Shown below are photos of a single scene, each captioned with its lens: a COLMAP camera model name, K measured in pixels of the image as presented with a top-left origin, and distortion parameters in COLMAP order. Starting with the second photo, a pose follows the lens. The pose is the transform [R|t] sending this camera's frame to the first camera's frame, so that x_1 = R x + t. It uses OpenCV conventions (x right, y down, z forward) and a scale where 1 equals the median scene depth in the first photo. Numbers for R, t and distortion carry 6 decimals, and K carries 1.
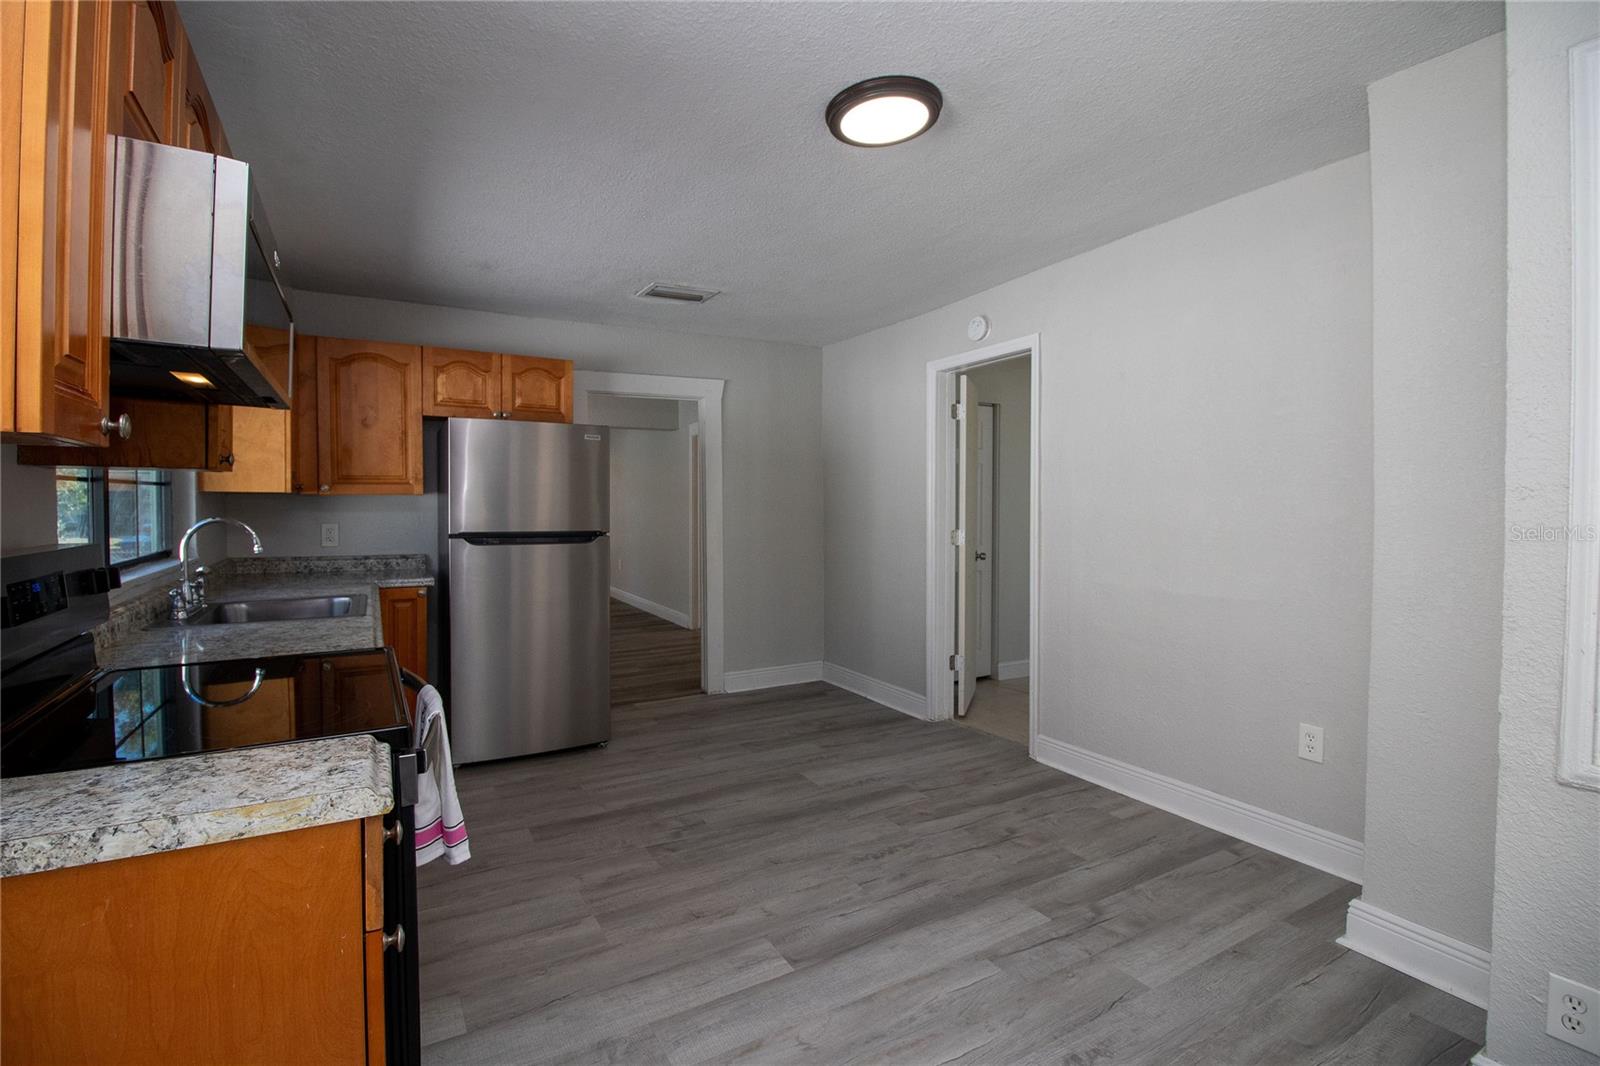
lens RADIAL K [[735.3, 0, 787.0], [0, 735.3, 522.3], [0, 0, 1]] dist [0.000619, -0.014052]
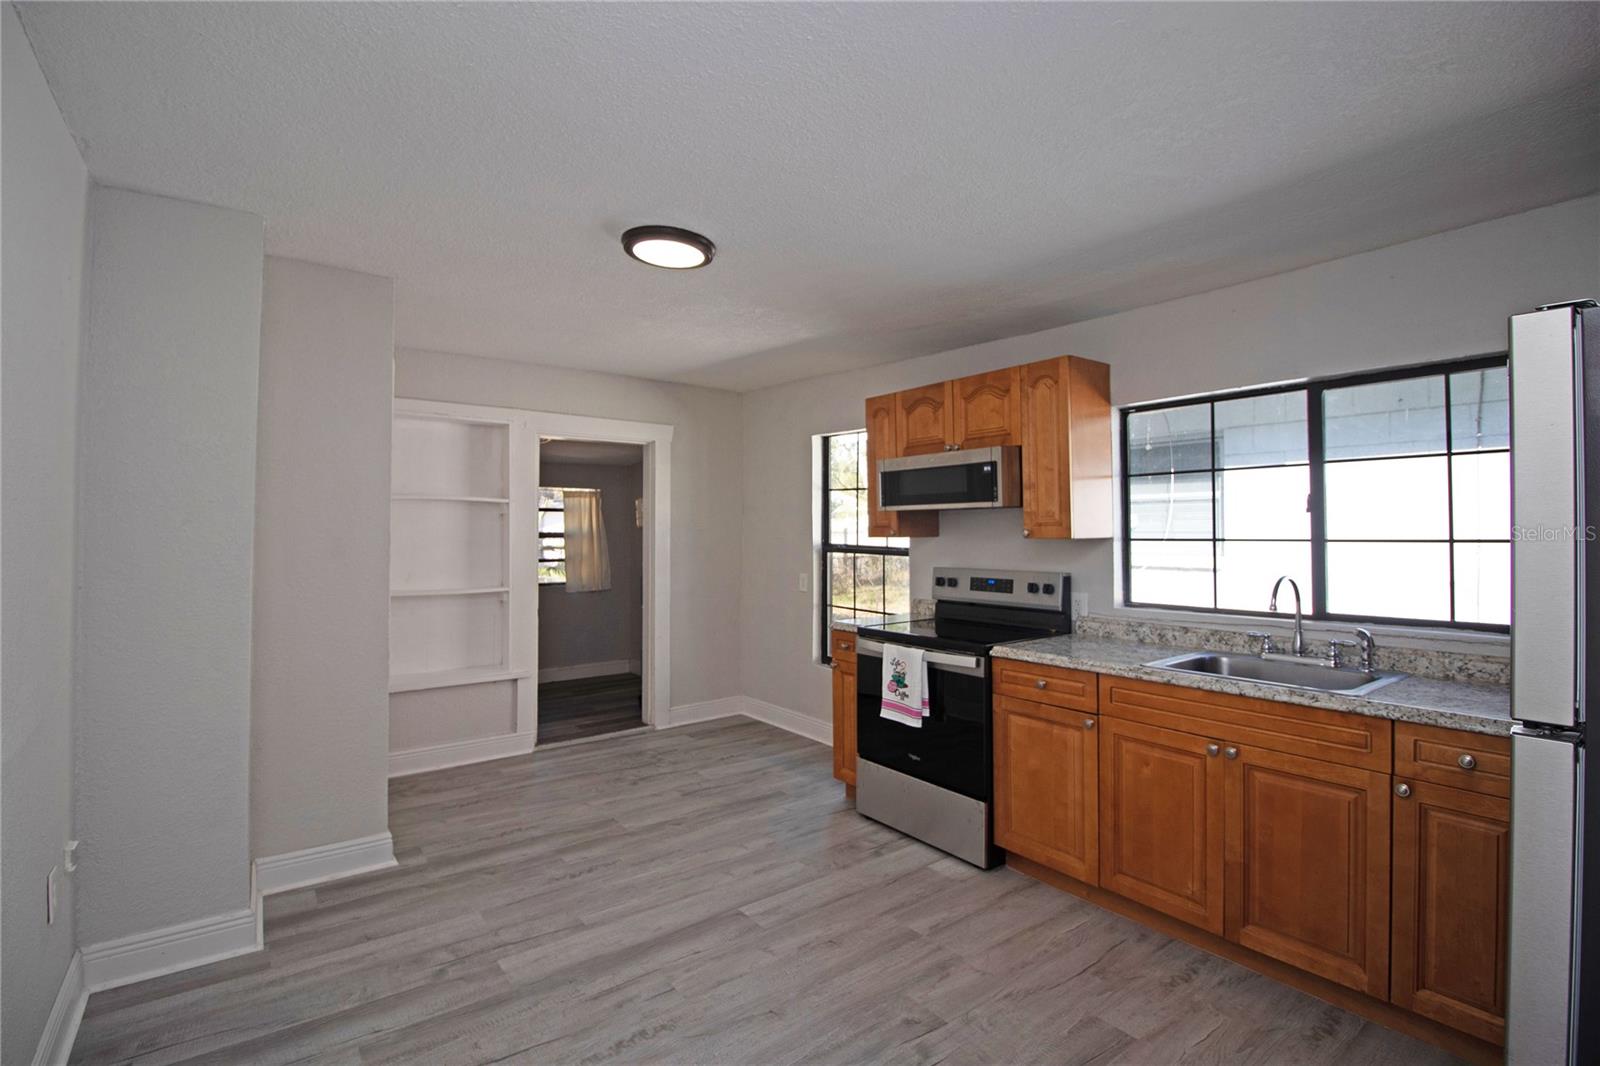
lens RADIAL K [[735.3, 0, 787.0], [0, 735.3, 522.3], [0, 0, 1]] dist [0.000619, -0.014052]
pose [[-0.992272, -0.001671, -0.124067, 0.058394], [-0.003193, 0.999922, 0.012072, -0.072789], [0.124038, 0.012375, -0.992200, 1.523333]]
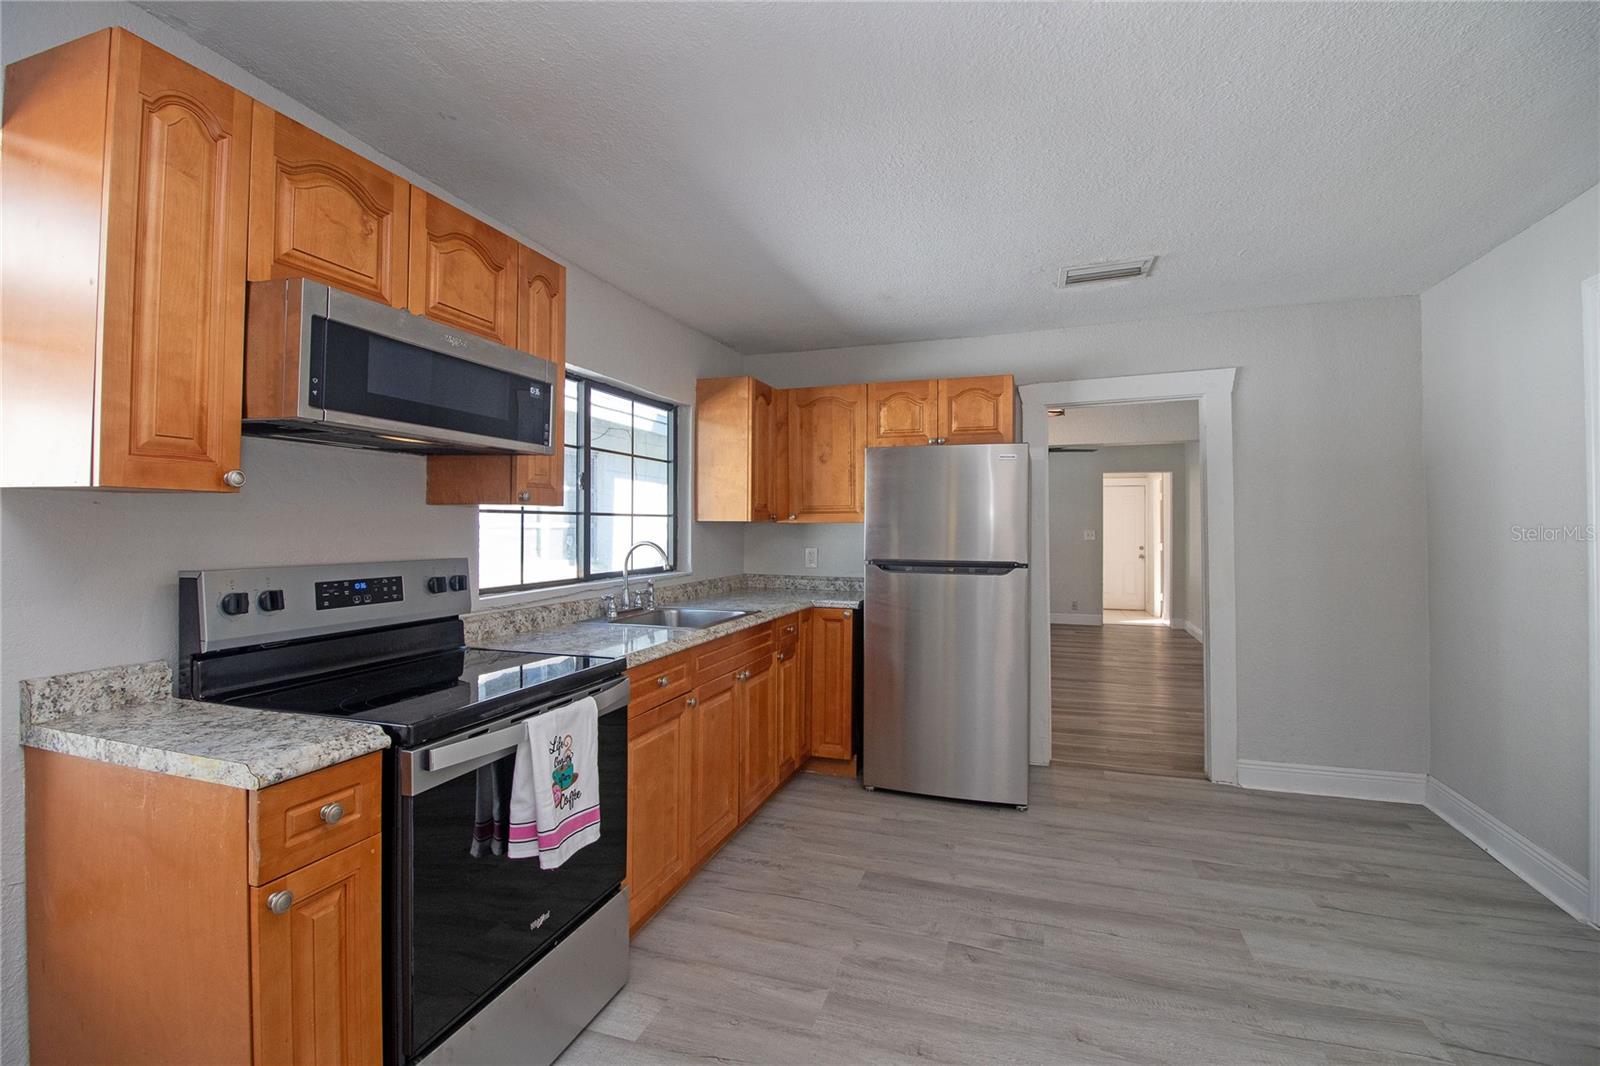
lens RADIAL K [[735.3, 0, 787.0], [0, 735.3, 522.3], [0, 0, 1]] dist [0.000619, -0.014052]
pose [[0.659025, -0.006389, -0.752094, 0.281249], [-0.021062, 0.999415, -0.026946, -0.008116], [0.751826, 0.033598, 0.658505, 0.260136]]
